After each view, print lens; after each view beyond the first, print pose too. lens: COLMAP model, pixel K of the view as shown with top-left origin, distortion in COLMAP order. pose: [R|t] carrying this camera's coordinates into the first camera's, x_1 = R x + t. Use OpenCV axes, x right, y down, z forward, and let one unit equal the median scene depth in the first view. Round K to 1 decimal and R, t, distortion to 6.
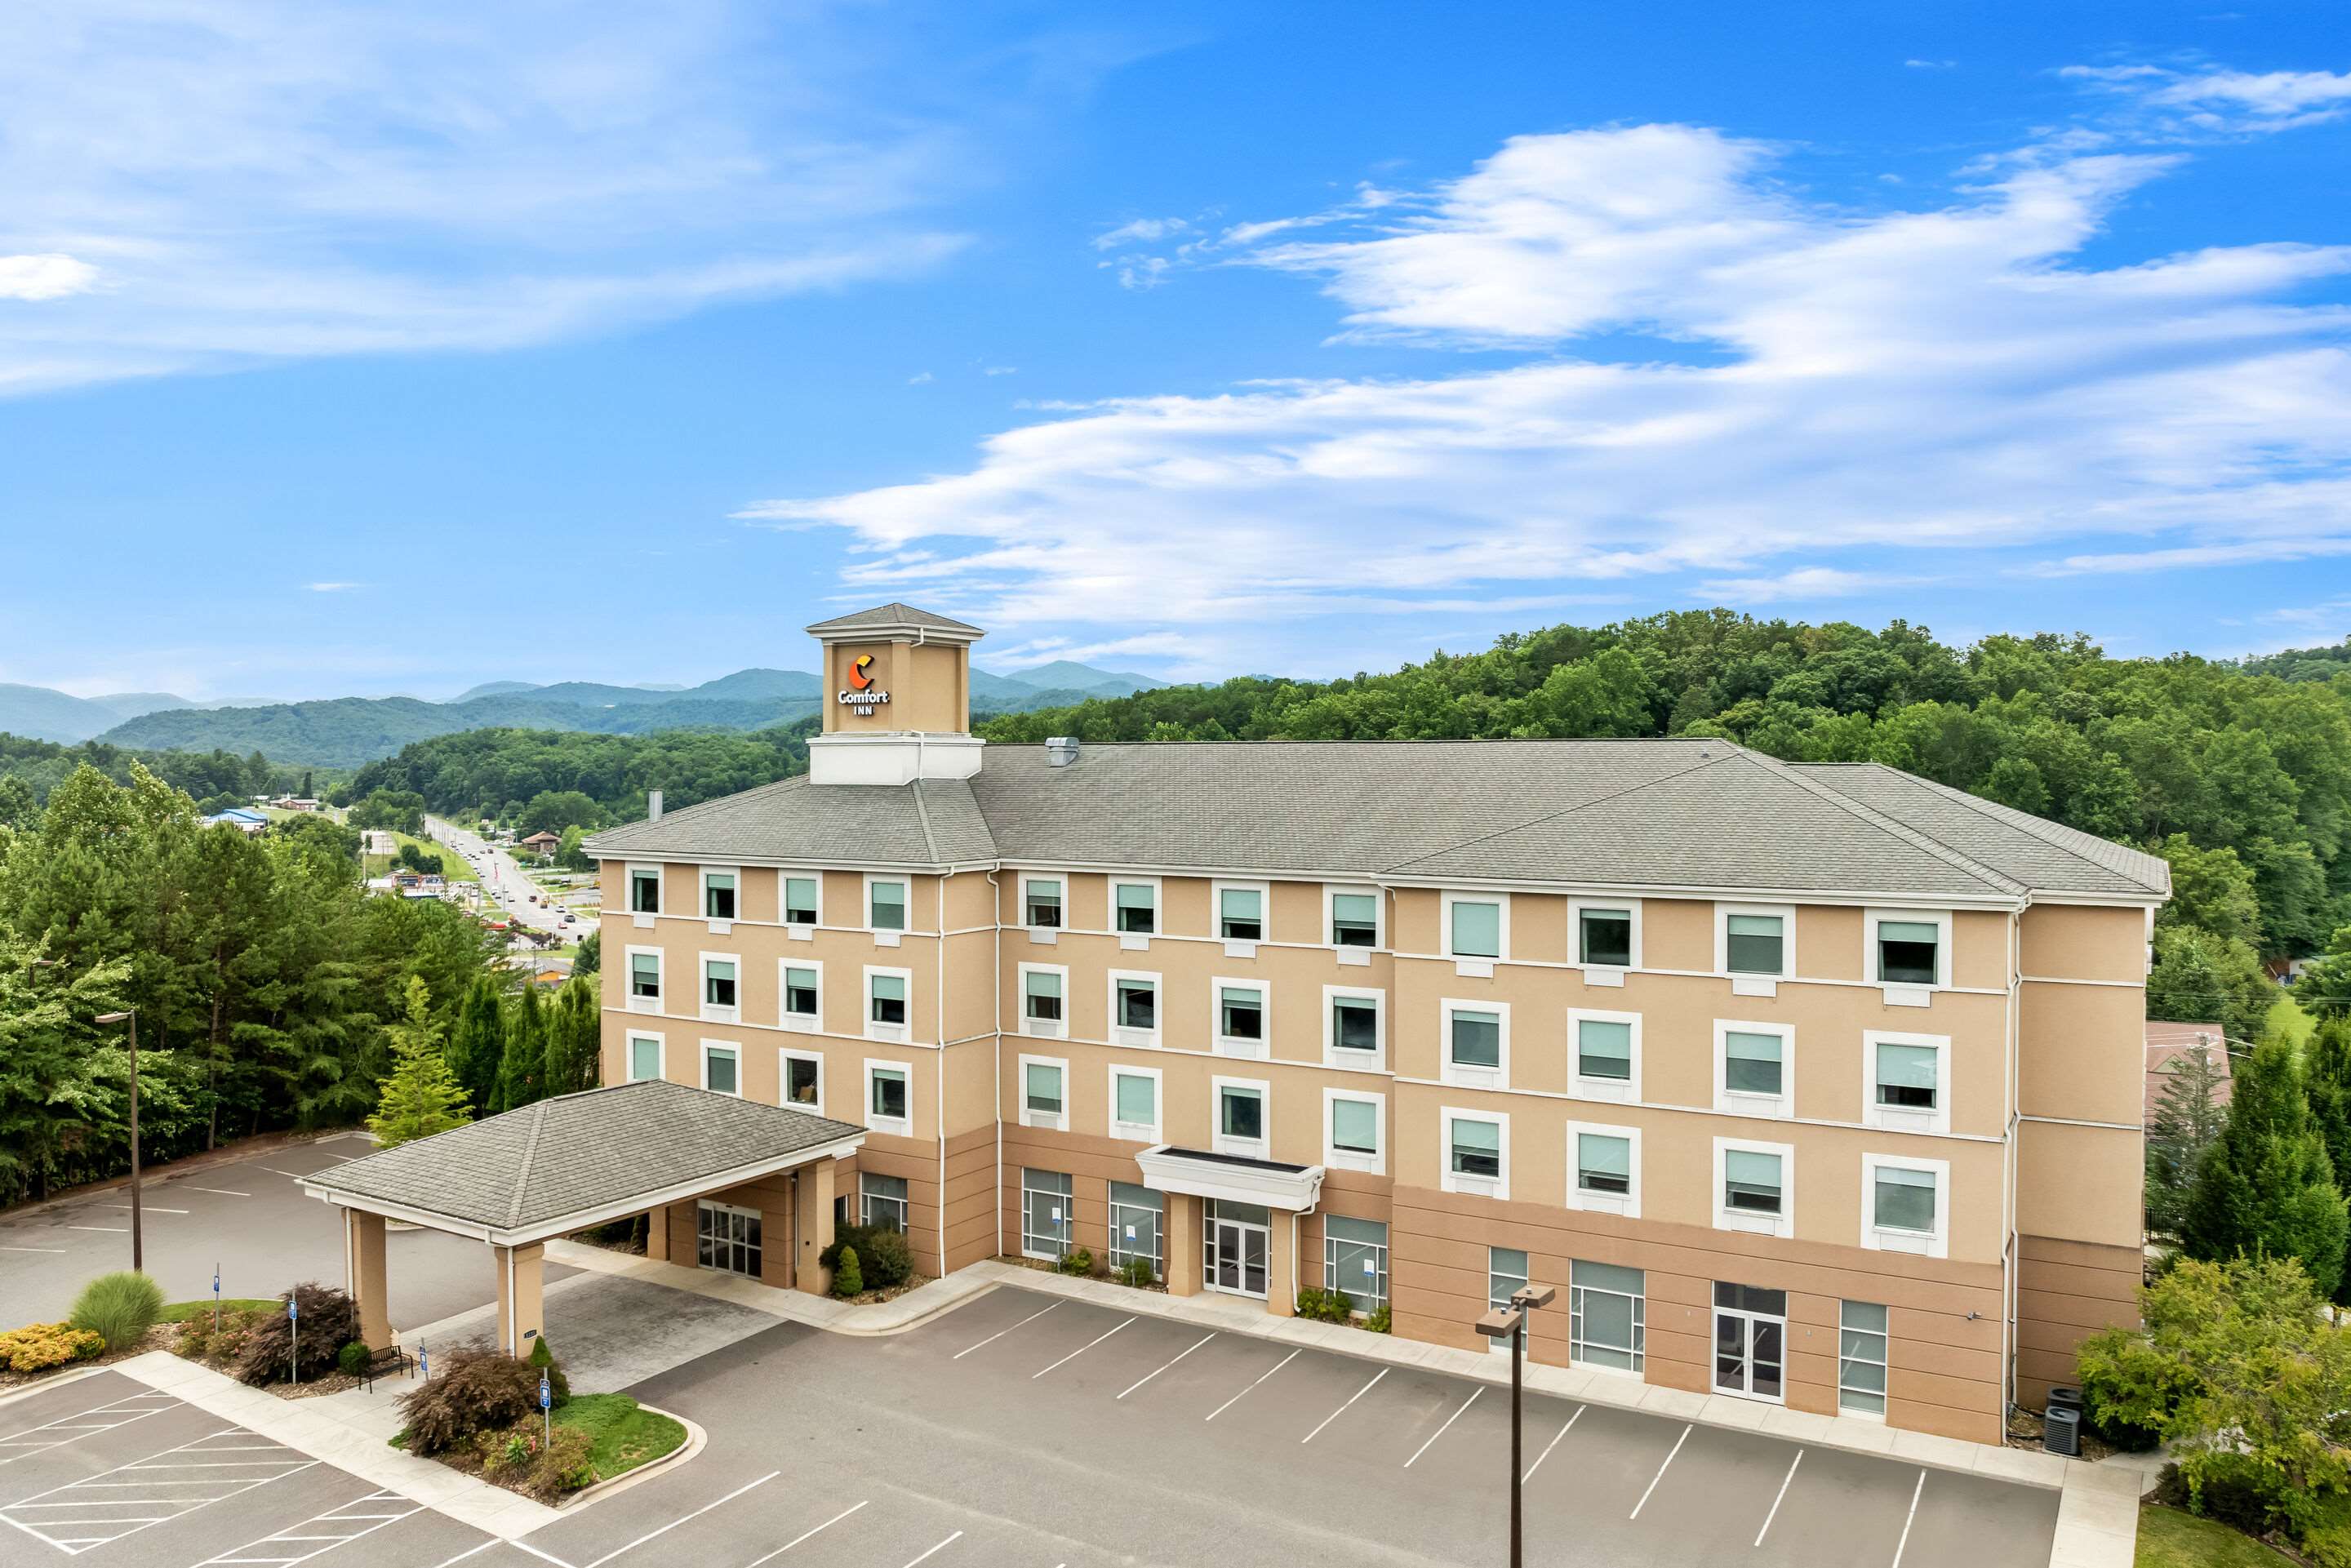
lens RADIAL K [[1646.4, 0, 1180.4], [0, 1646.4, 775.6], [0, 0, 1]] dist [-0.038811, -0.002264]
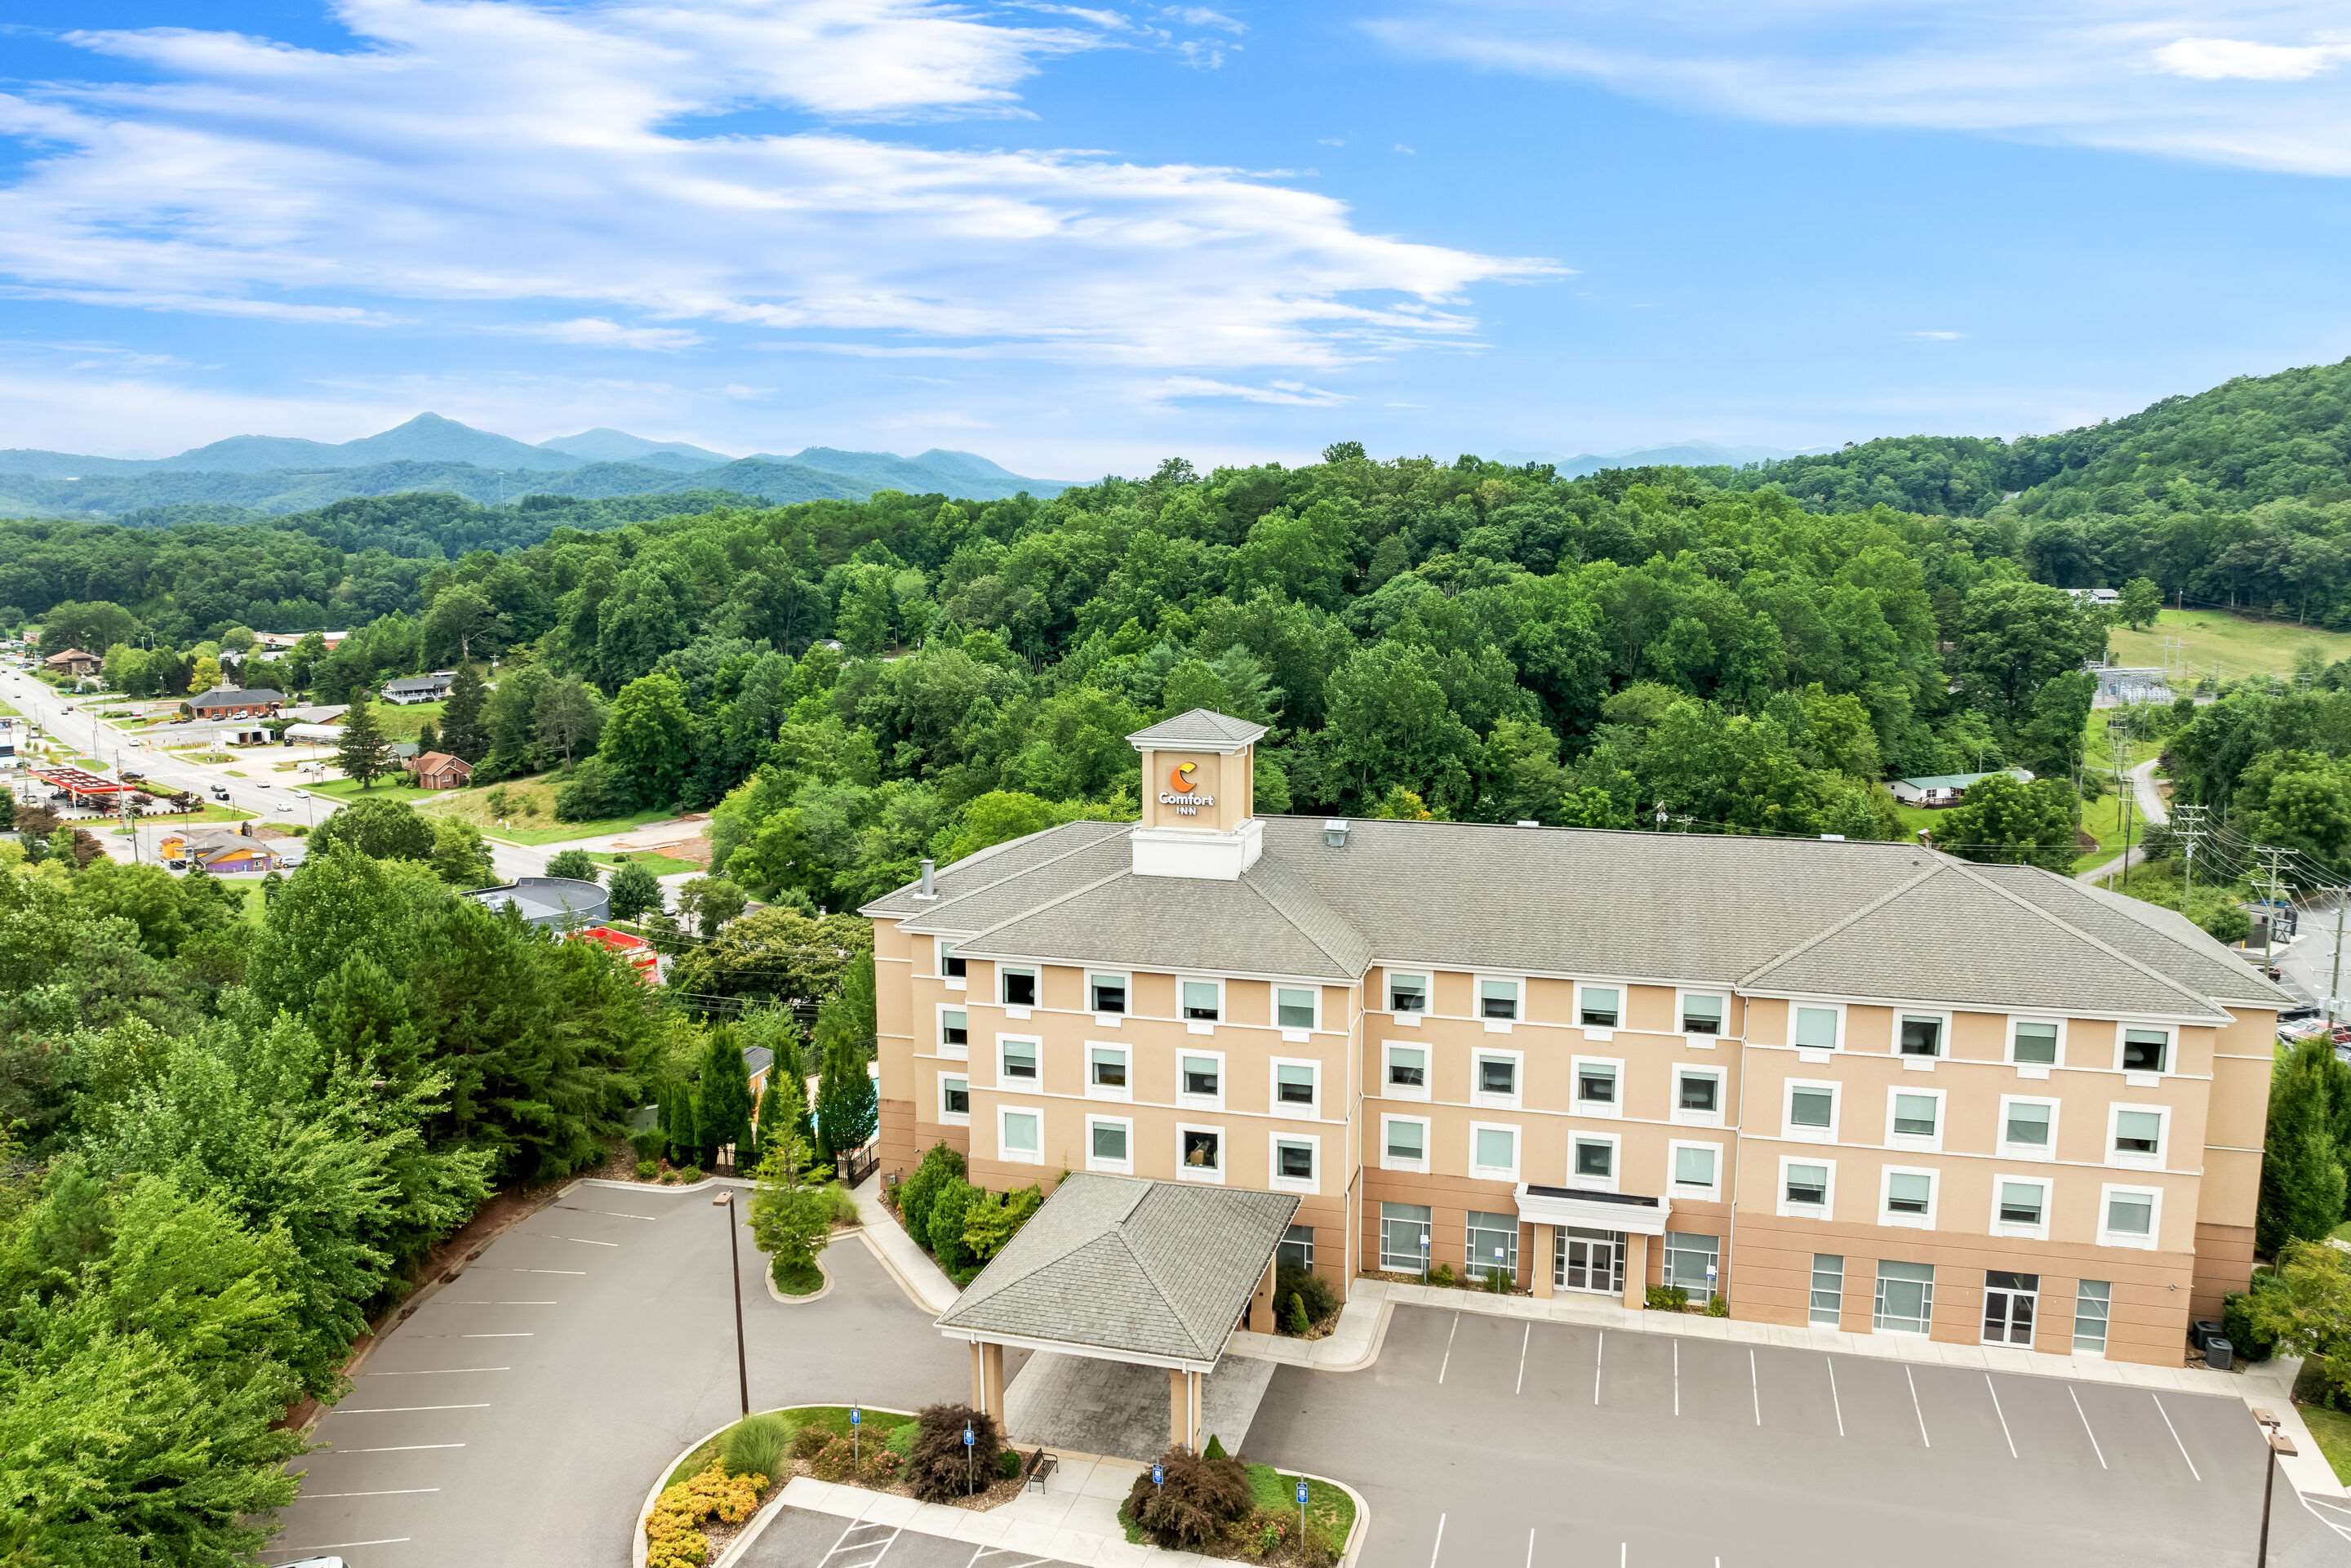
lens RADIAL K [[1646.4, 0, 1175.9], [0, 1646.4, 760.6], [0, 0, 1]] dist [-0.038811, -0.002264]
pose [[0.965926, -0.036422, 0.256242, -0.581144], [0.003365, 0.991732, 0.128281, -0.260906], [-0.258796, -0.123048, 0.958063, -0.098180]]
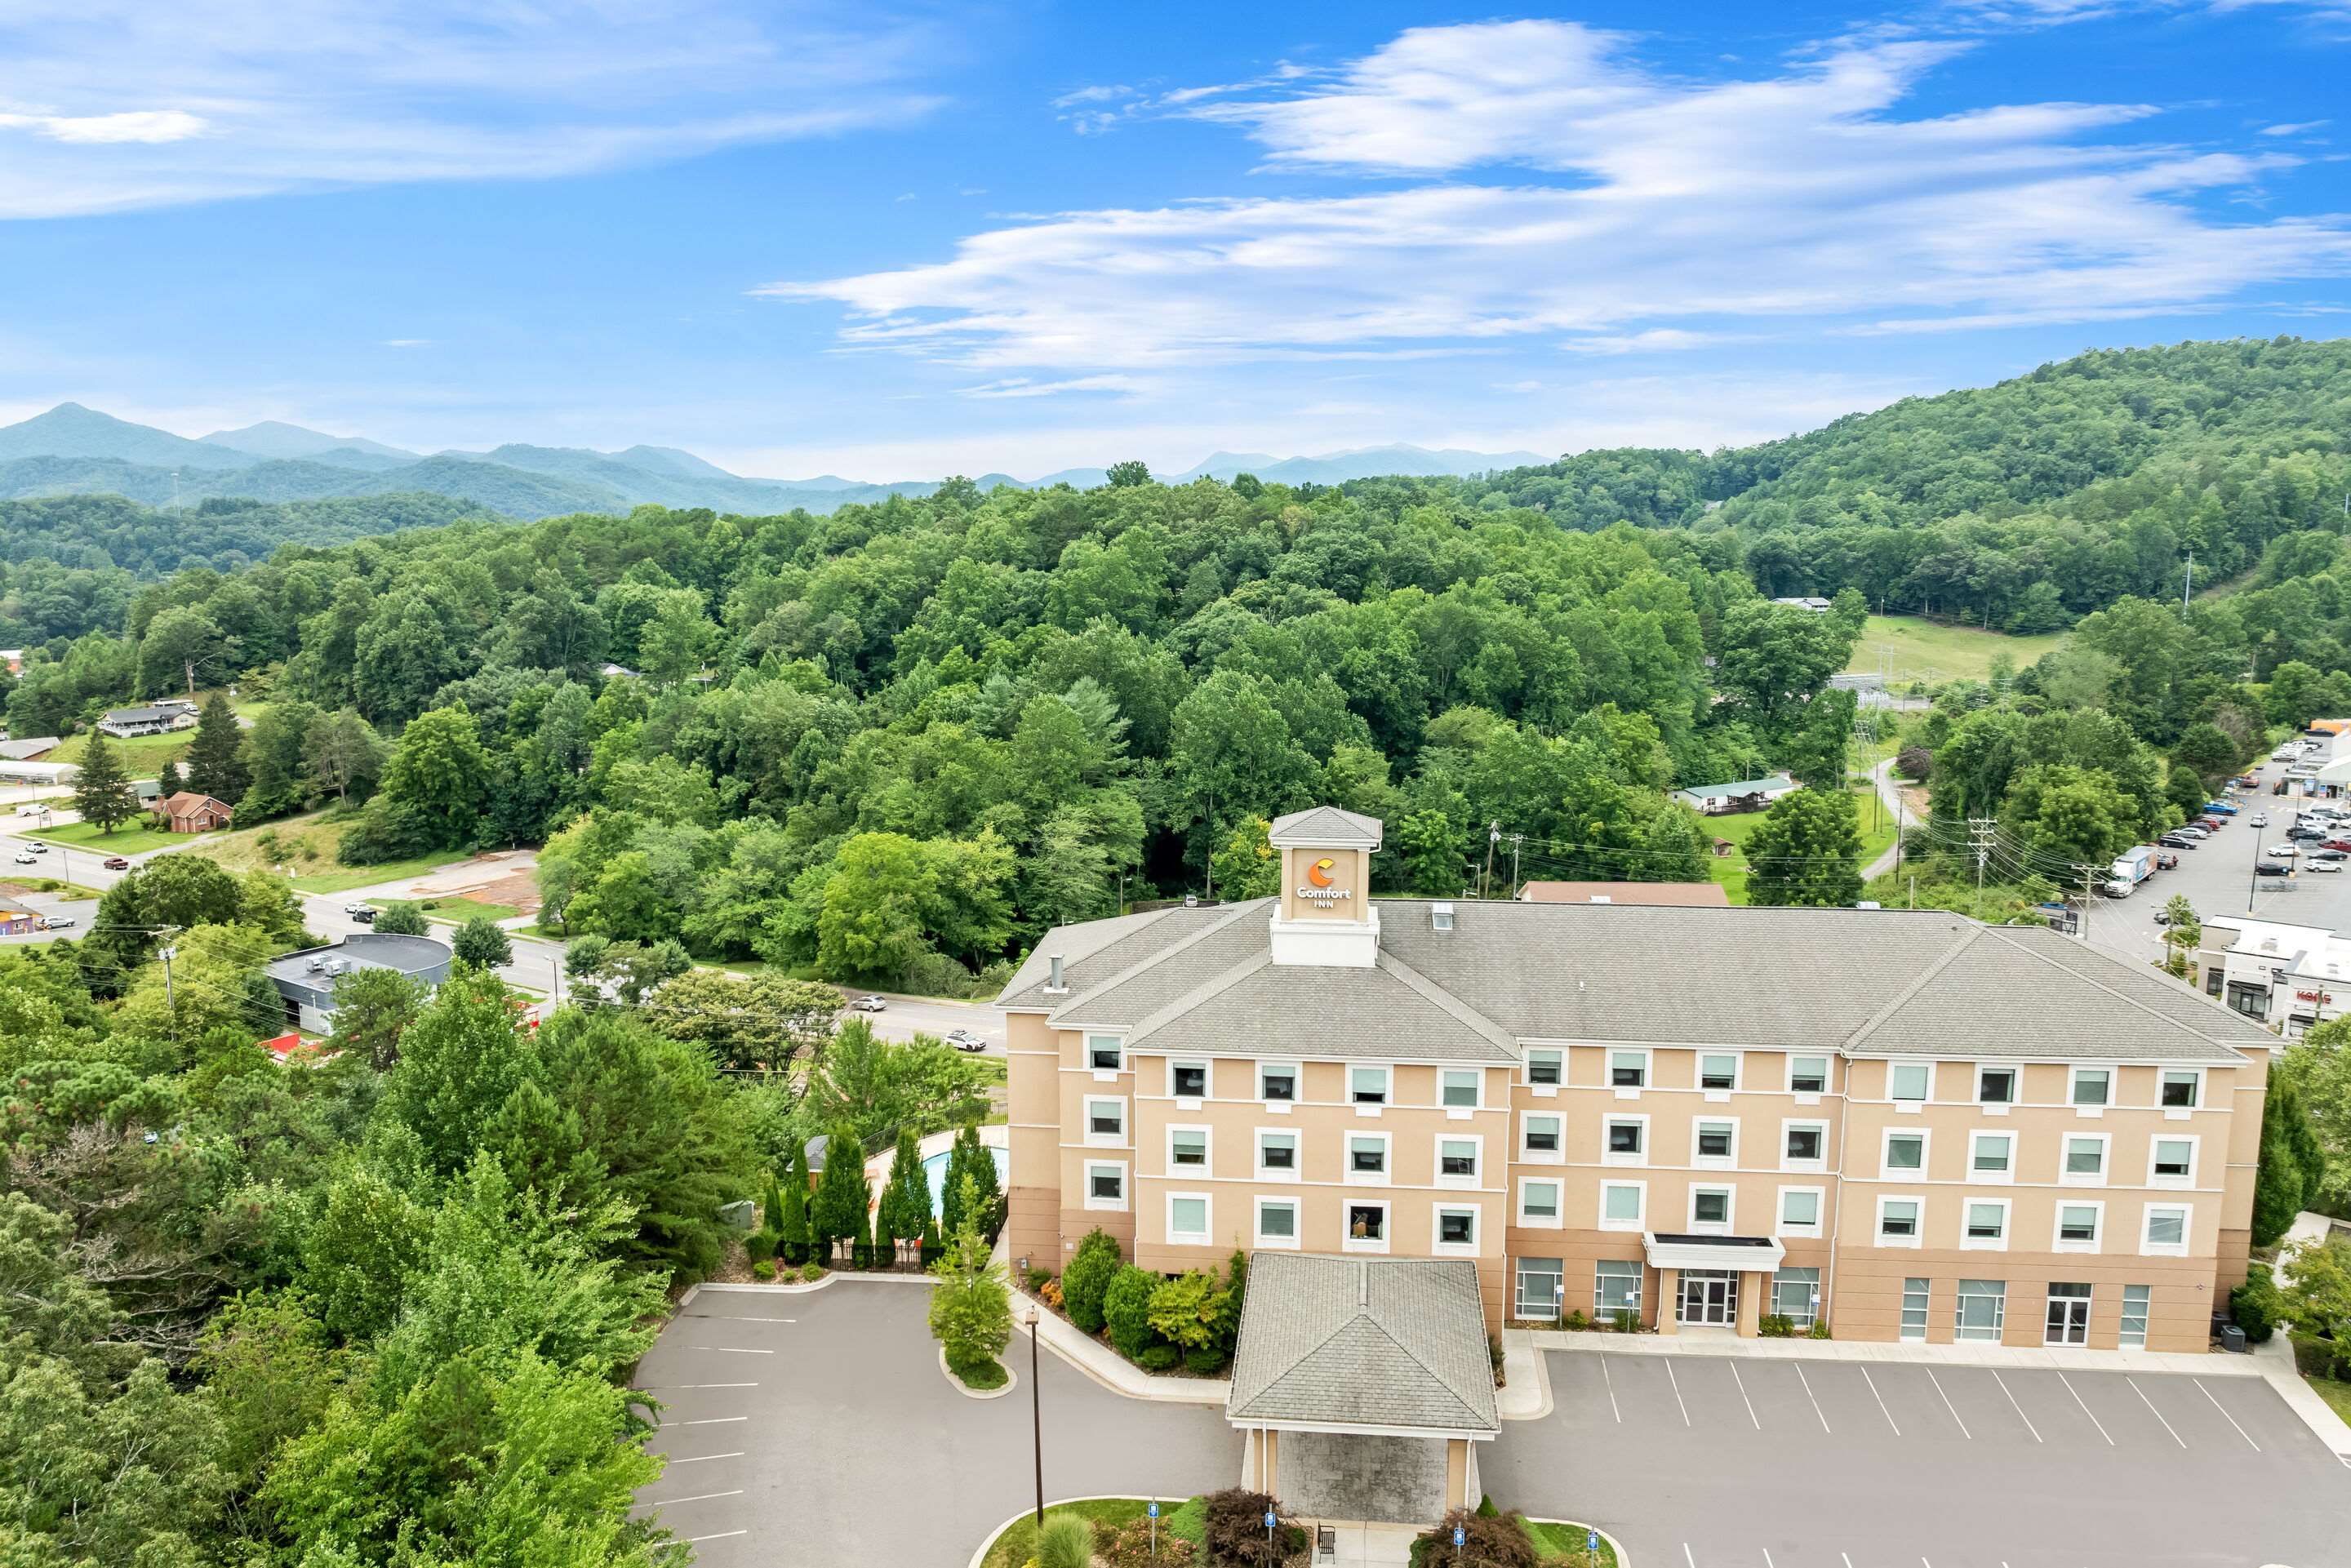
lens RADIAL K [[1646.4, 0, 1173.3], [0, 1646.4, 761.0], [0, 0, 1]] dist [-0.038811, -0.002264]
pose [[0.908728, -0.057265, 0.413442, -0.937001], [0.003658, 0.991598, 0.129305, -0.357923], [-0.417373, -0.115990, 0.901303, -0.042808]]
